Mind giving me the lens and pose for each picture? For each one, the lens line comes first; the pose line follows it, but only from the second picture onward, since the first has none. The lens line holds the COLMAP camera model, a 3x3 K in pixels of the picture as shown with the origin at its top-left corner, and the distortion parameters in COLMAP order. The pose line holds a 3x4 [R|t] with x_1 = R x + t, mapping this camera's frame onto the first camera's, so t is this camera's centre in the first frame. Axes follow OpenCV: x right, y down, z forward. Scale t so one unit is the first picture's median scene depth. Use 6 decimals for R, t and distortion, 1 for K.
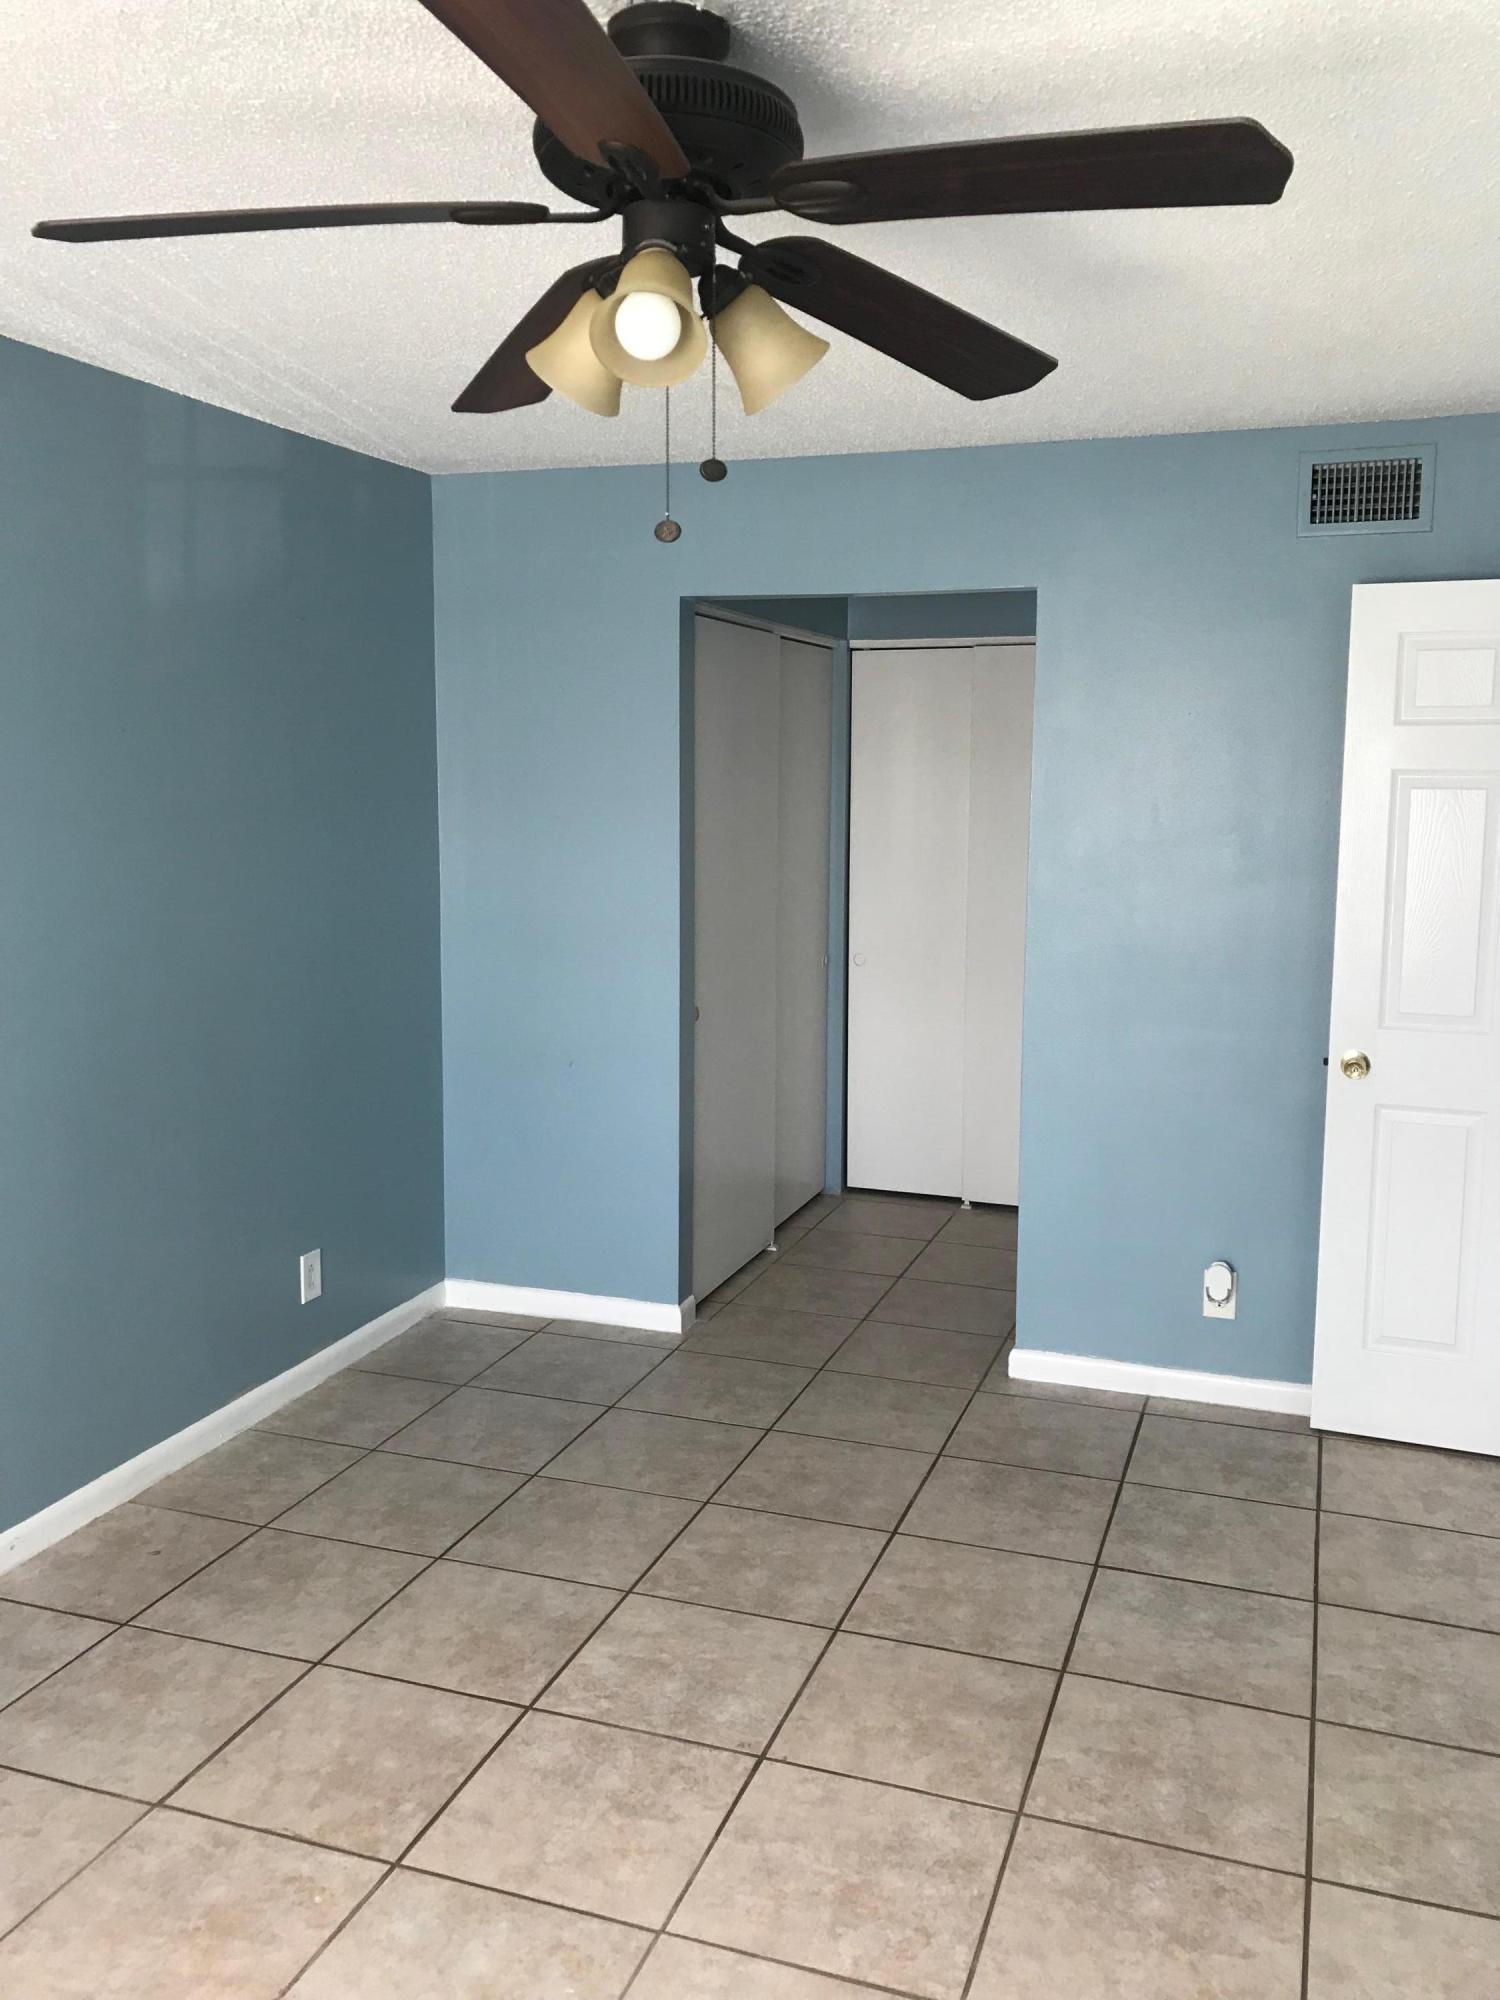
lens RADIAL K [[1641.3, 0, 750.0], [0, 1641.3, 1000.0], [0, 0, 1]] dist [0.025133, 0.008624]
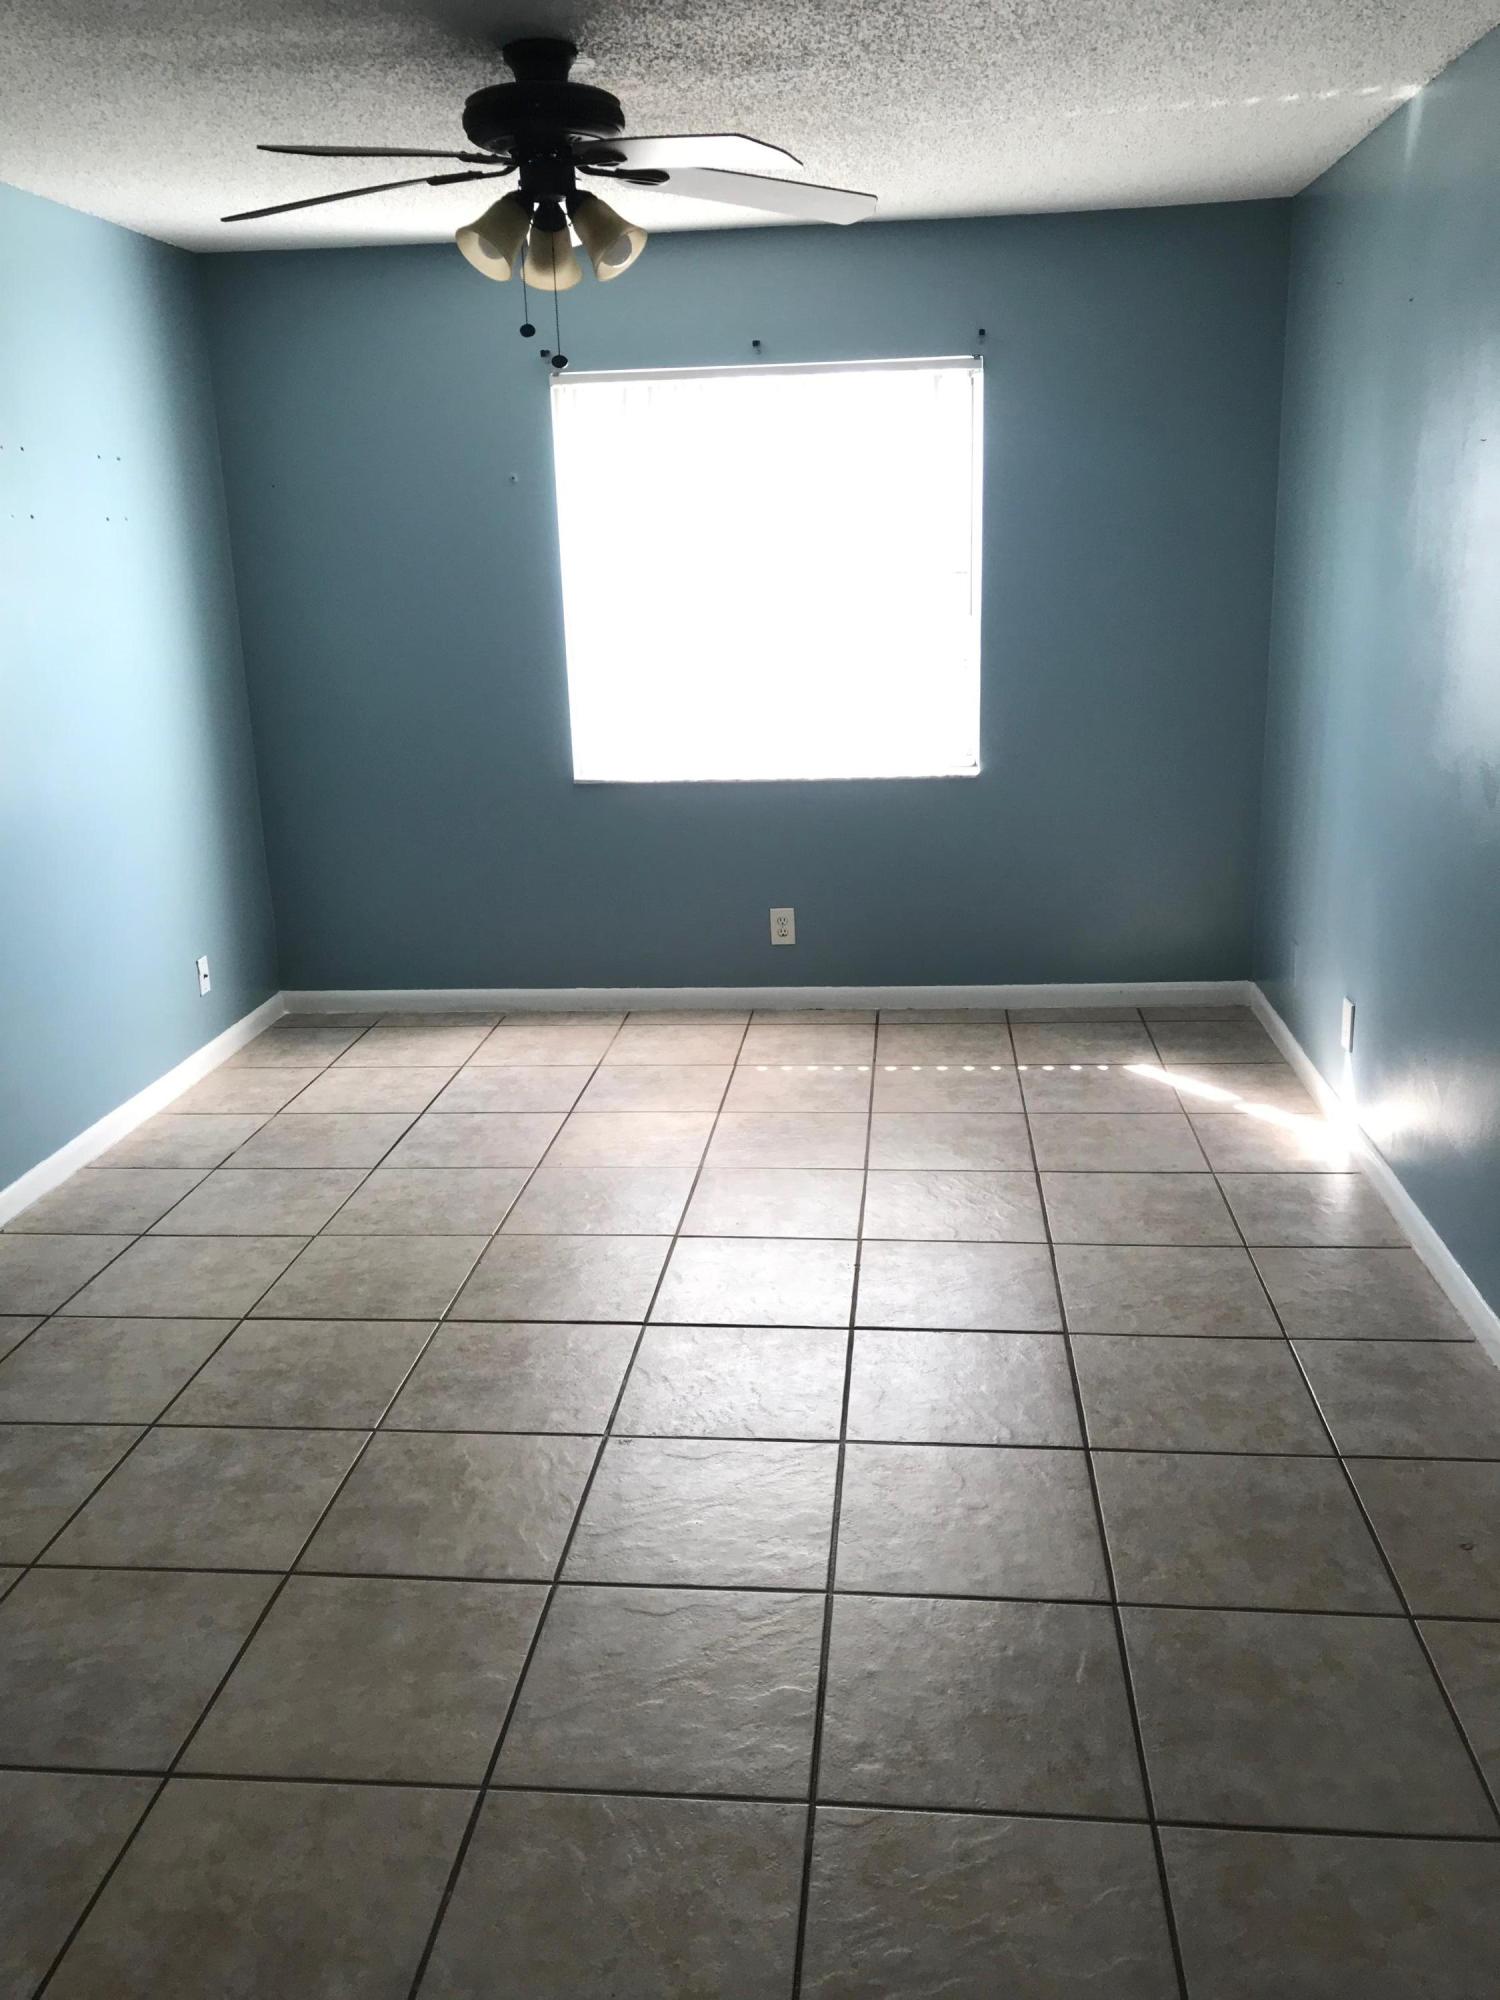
lens RADIAL K [[1641.3, 0, 750.0], [0, 1641.3, 1000.0], [0, 0, 1]] dist [0.025133, 0.008624]
pose [[-0.970311, 0.092702, -0.223391, 0.117376], [-0.008407, 0.910146, 0.414203, -0.228312], [0.241715, 0.403783, -0.882345, 1.671259]]
